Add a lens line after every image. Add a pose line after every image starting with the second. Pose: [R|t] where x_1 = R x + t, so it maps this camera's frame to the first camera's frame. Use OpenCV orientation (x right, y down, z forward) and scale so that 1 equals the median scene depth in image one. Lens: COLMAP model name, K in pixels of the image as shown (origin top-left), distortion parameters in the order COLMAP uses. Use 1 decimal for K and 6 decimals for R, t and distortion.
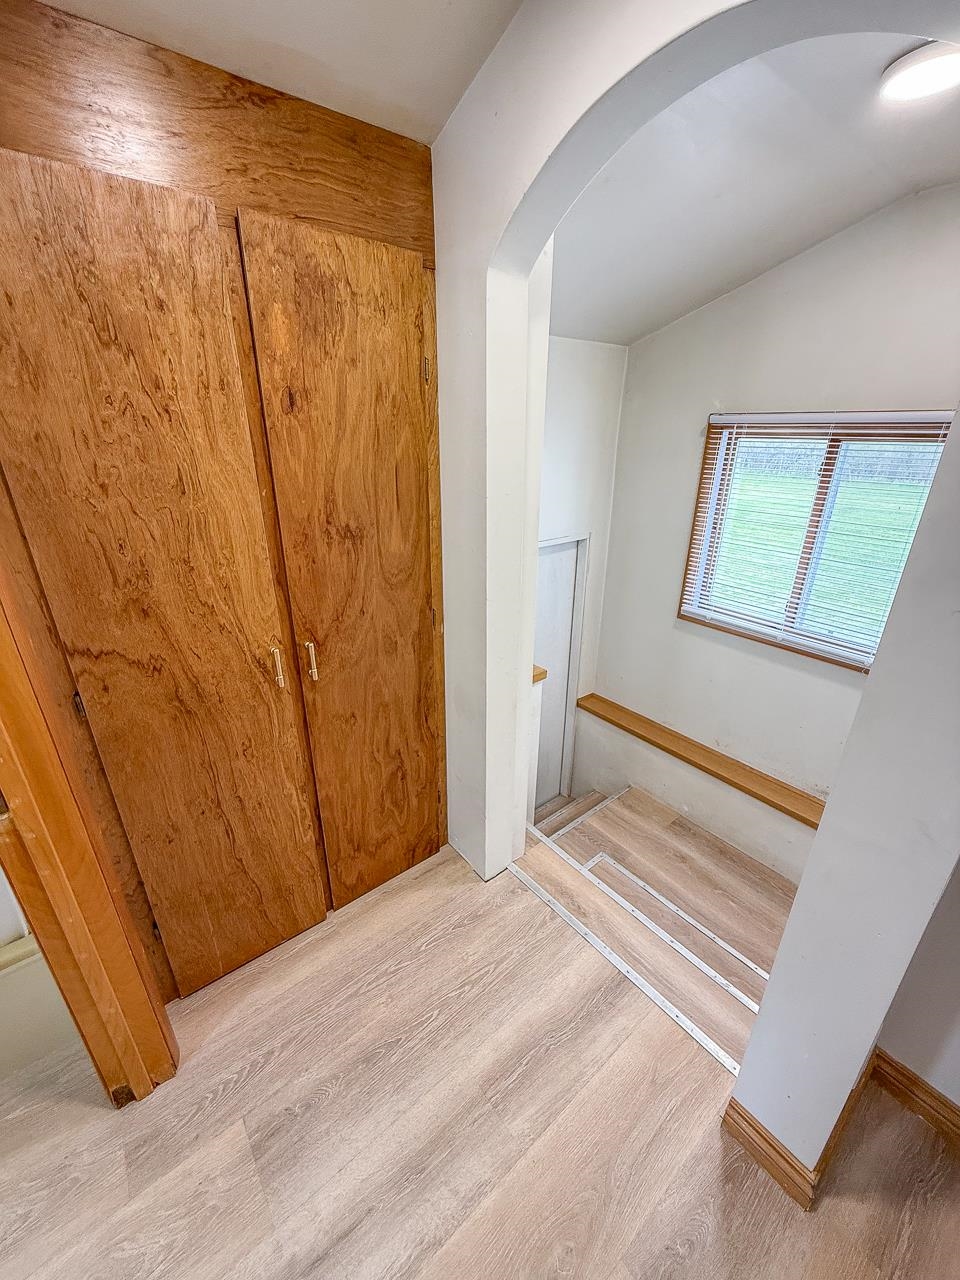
lens RADIAL K [[509.1, 0, 478.6], [0, 509.1, 637.8], [0, 0, 1]] dist [0.003606, -0.000293]
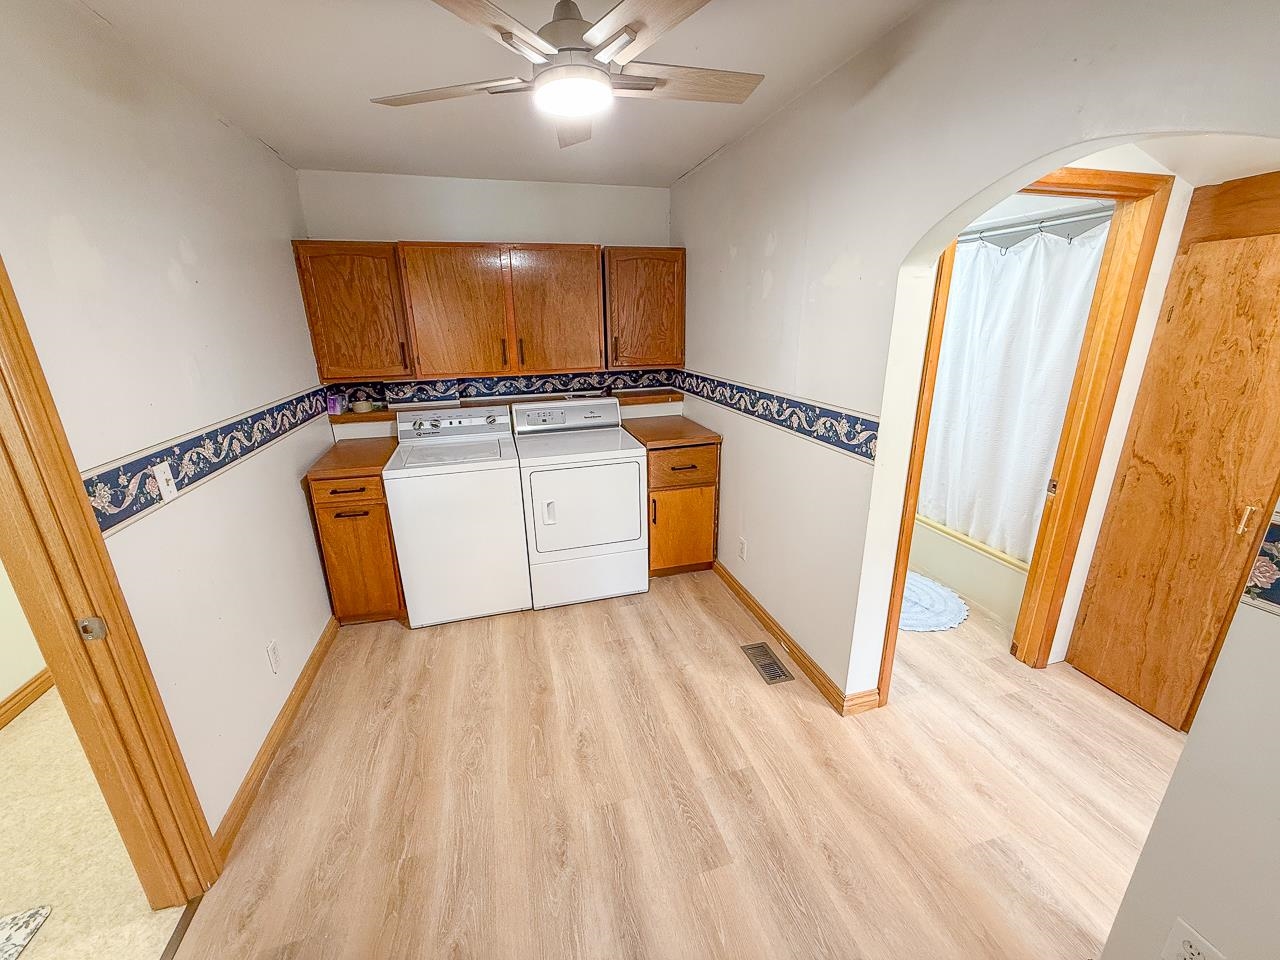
lens RADIAL K [[509.1, 0, 641.4], [0, 509.1, 479.9], [0, 0, 1]] dist [0.003606, -0.000293]
pose [[-0.390381, 0.285319, -0.875326, 1.654574], [-0.333372, 0.842437, 0.423277, -0.088135], [0.858176, 0.457048, -0.233754, -0.175620]]
